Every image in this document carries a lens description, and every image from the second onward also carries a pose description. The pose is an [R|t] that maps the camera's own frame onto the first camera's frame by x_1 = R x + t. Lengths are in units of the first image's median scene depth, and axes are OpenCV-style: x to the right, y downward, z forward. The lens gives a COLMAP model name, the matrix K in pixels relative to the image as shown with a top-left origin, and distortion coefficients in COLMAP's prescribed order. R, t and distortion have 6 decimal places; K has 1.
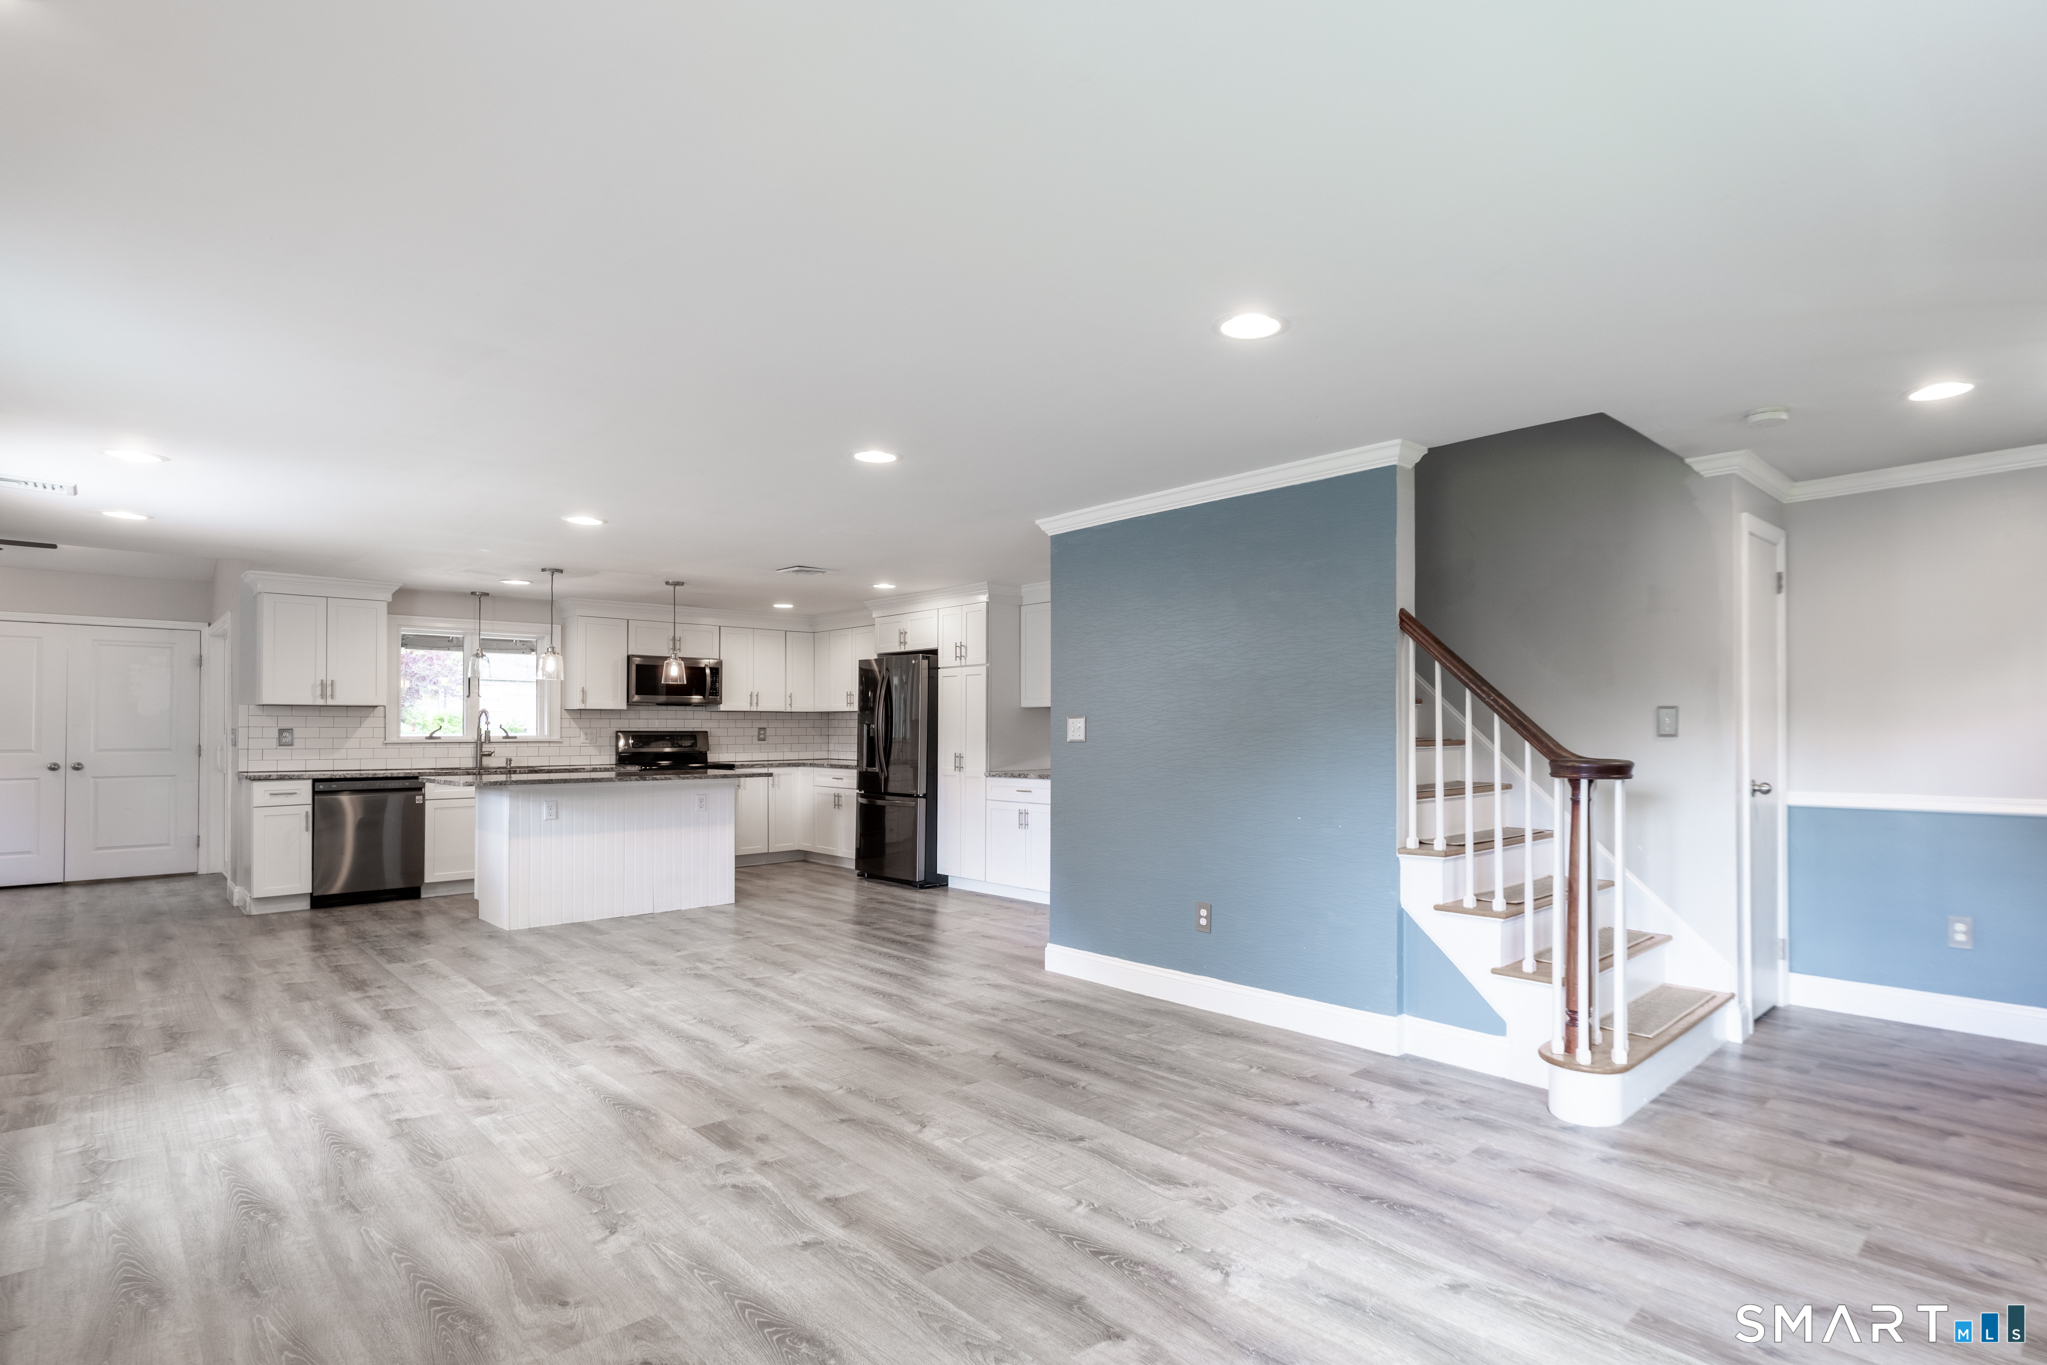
lens RADIAL K [[1017.5, 0, 1099.4], [0, 1017.5, 726.9], [0, 0, 1]] dist [0.000378, 0.000428]
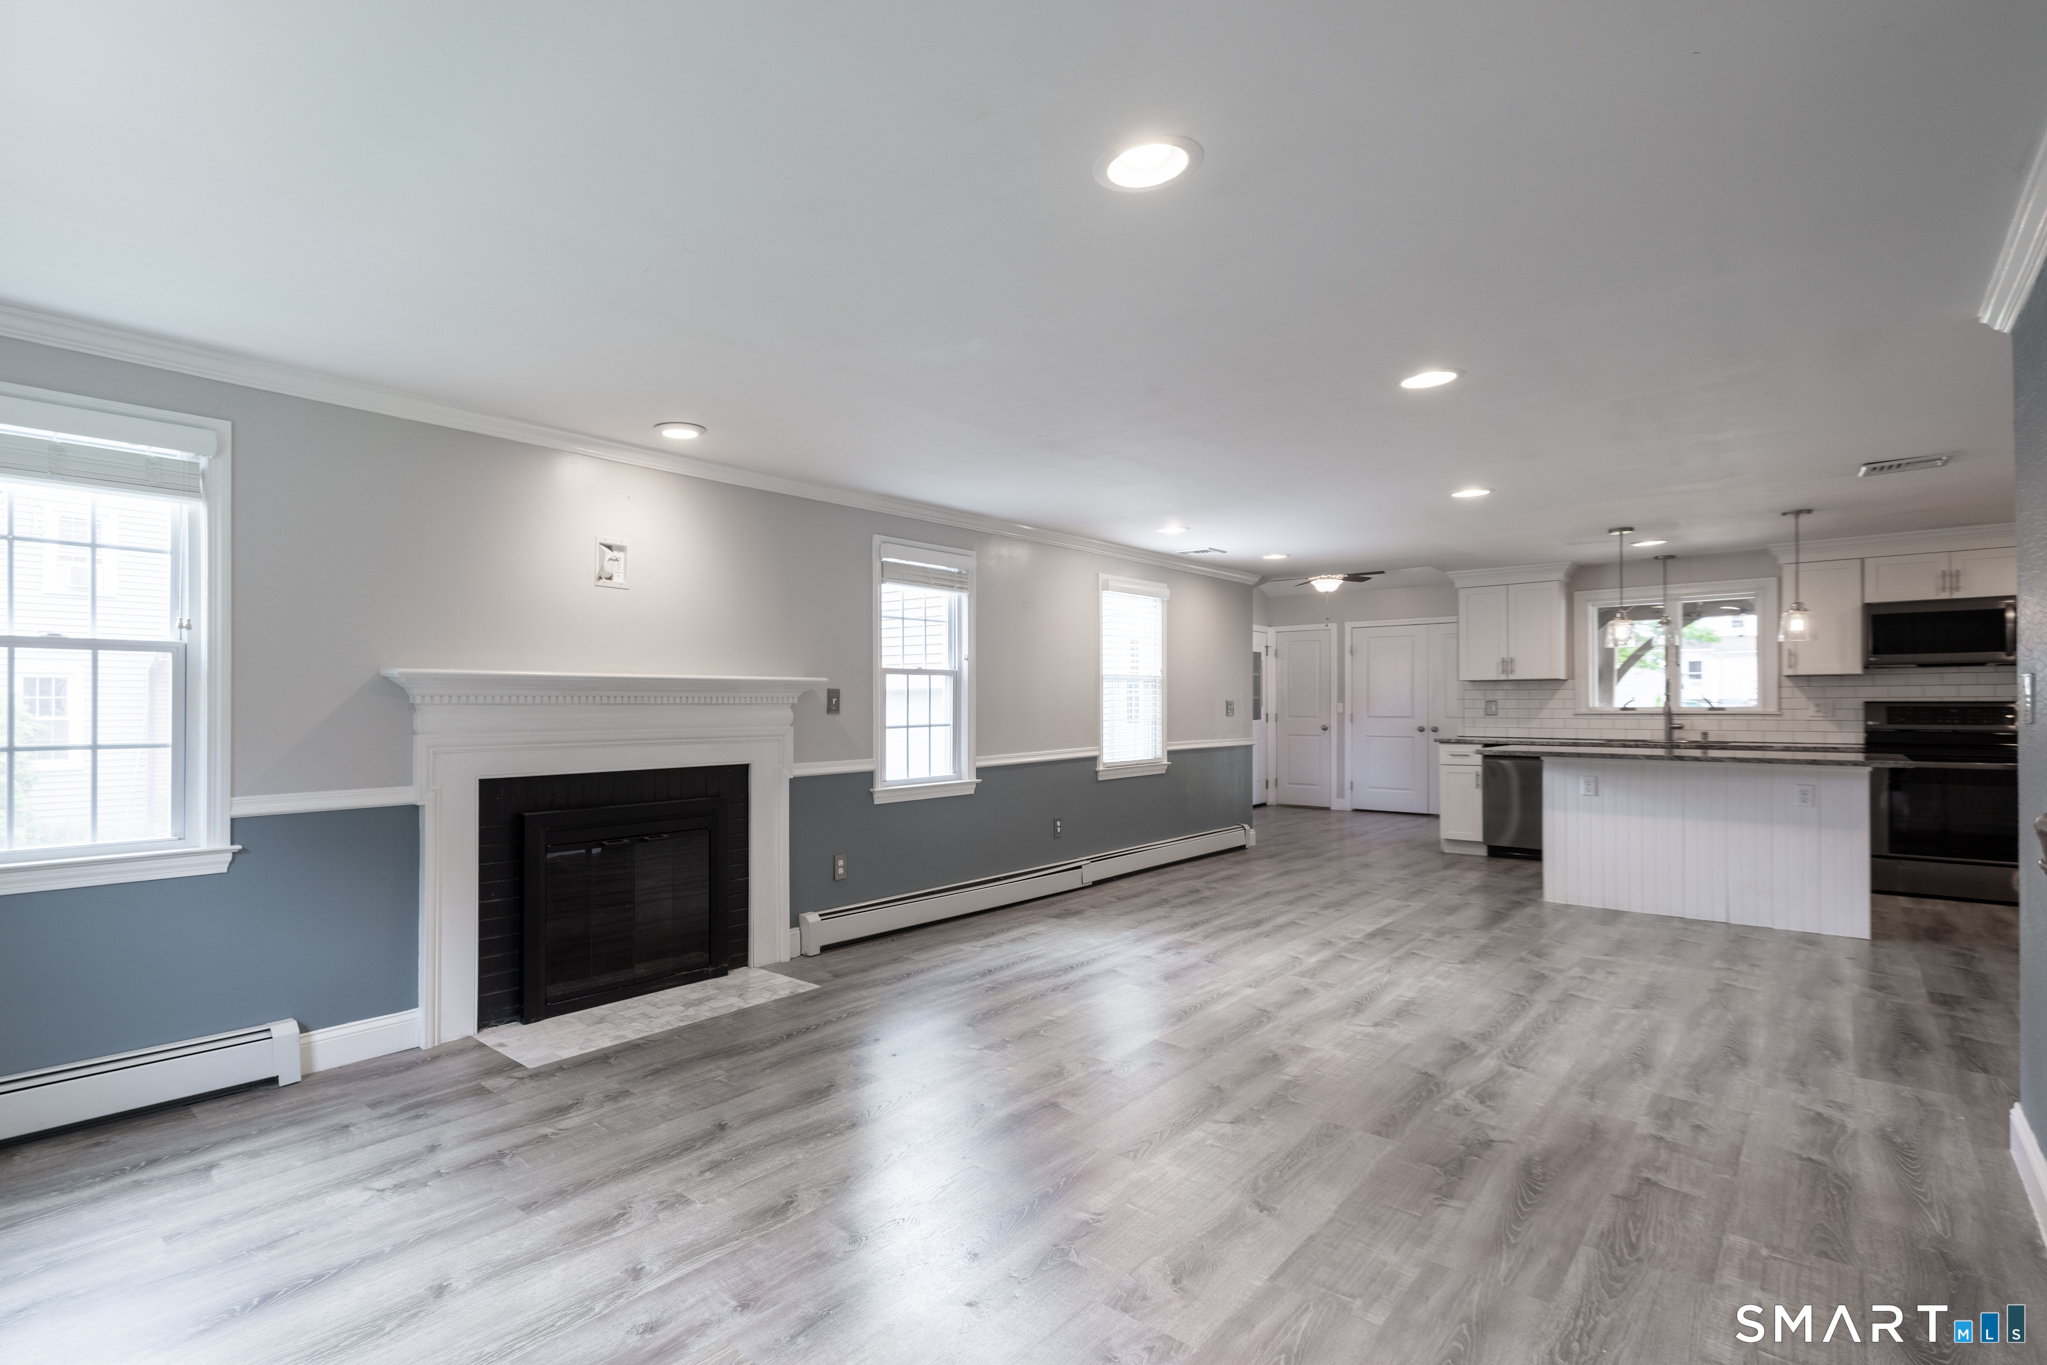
lens RADIAL K [[986.5, 0, 911.2], [0, 986.5, 698.6], [0, 0, 1]] dist [0.000417, 0.000410]
pose [[0.037867, -0.005780, -0.999266, 0.503065], [0.007067, 0.999960, -0.005516, 0.000989], [0.999258, -0.006853, 0.037906, 0.460357]]
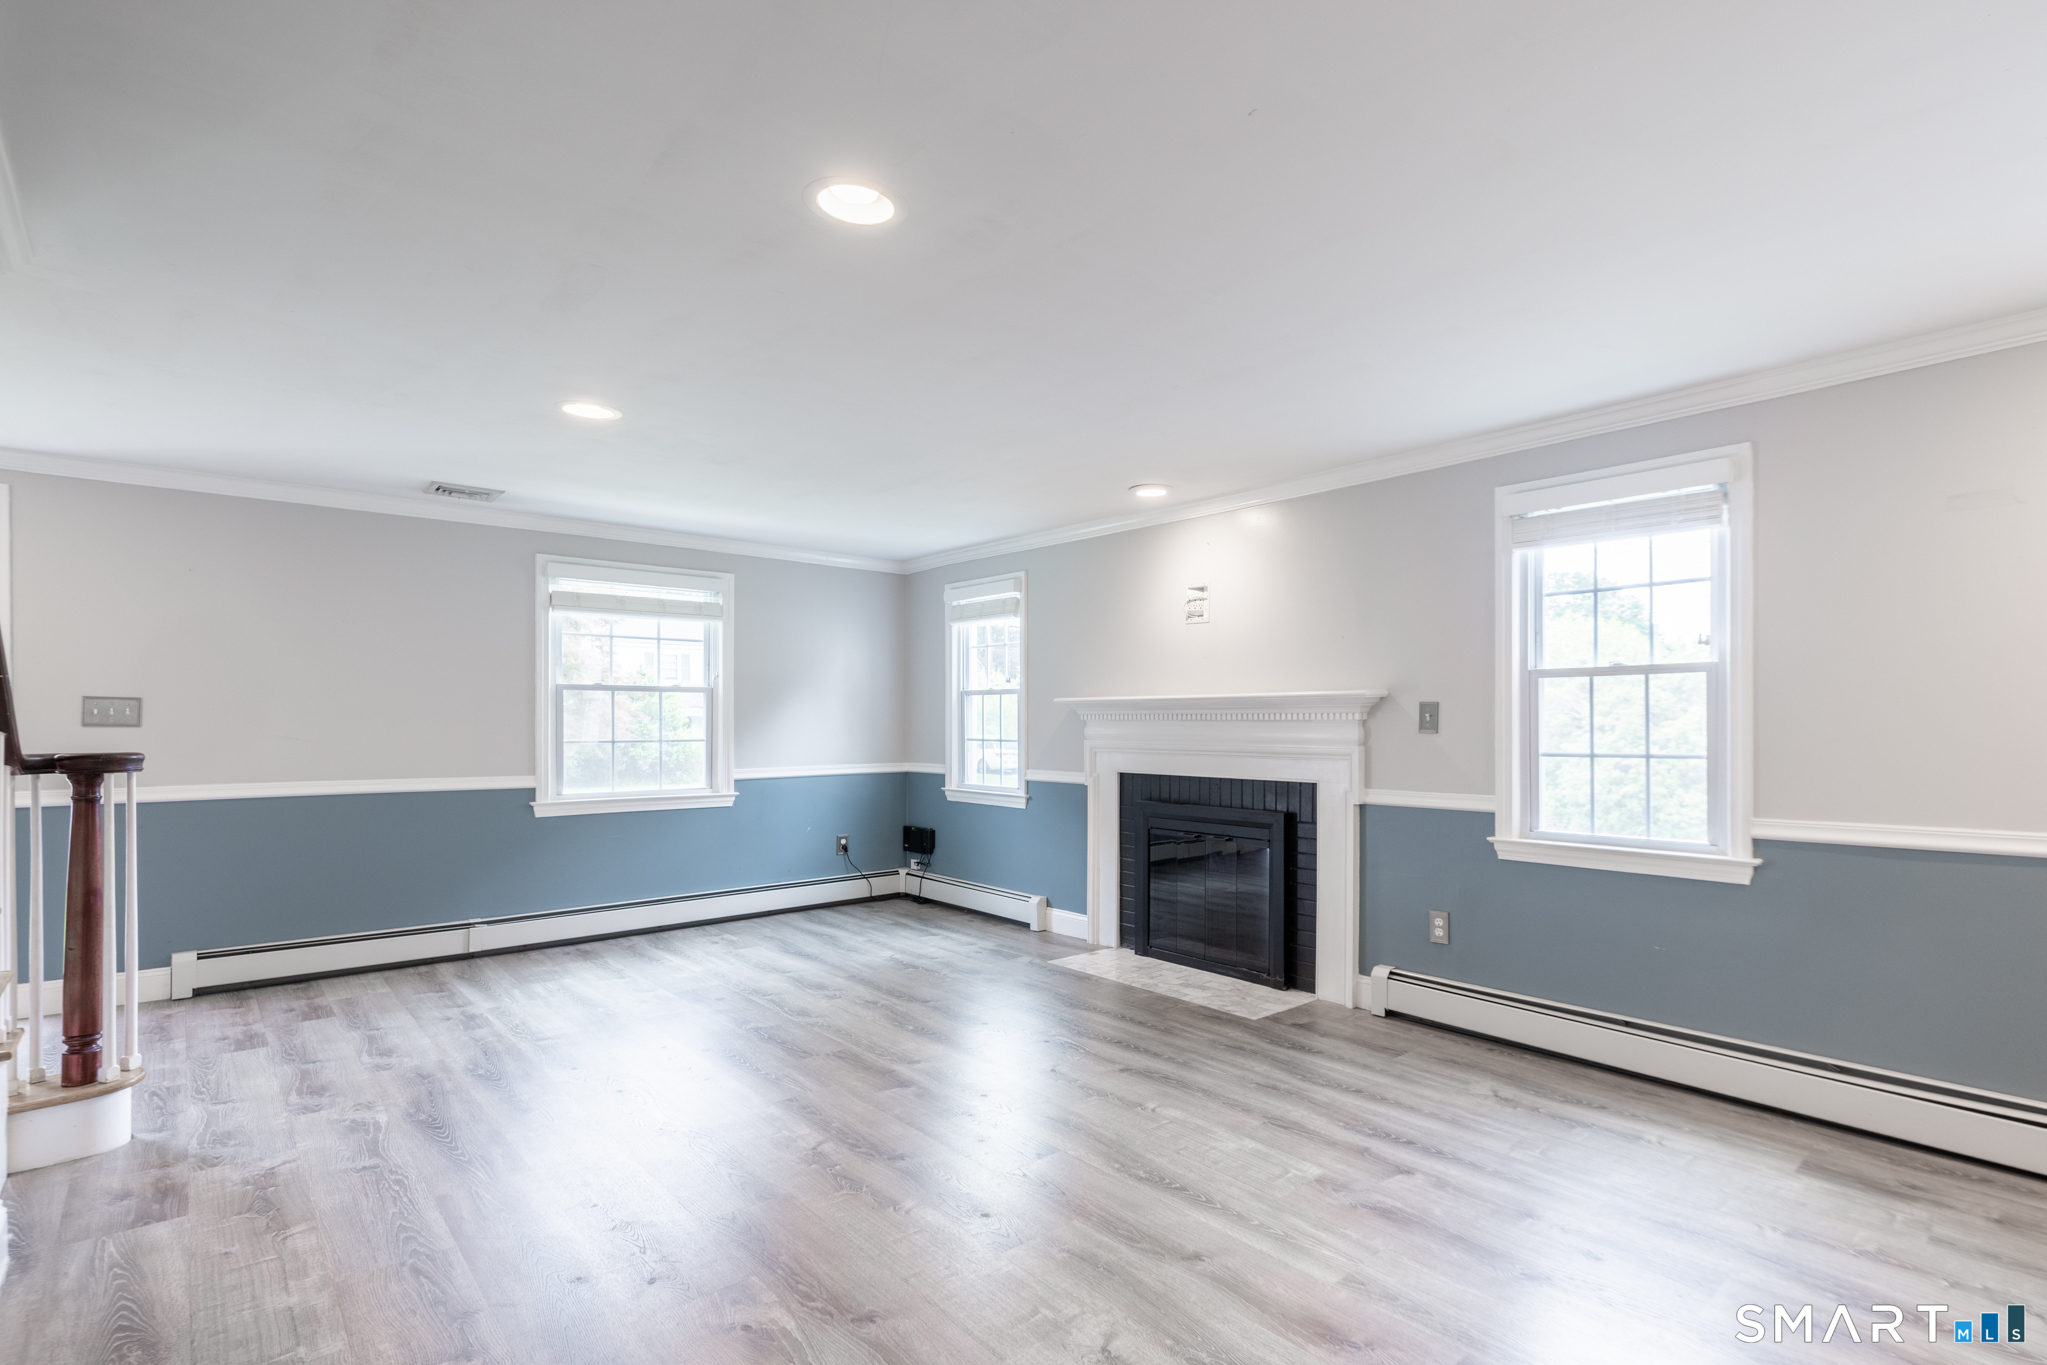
lens RADIAL K [[982.3, 0, 1067.7], [0, 982.3, 720.1], [0, 0, 1]] dist [-0.001683, -0.000172]
pose [[-0.998852, -0.000451, 0.047898, -0.306325], [-0.000767, 0.999978, -0.006584, 0.005684], [-0.047894, -0.006613, -0.998831, 1.292039]]
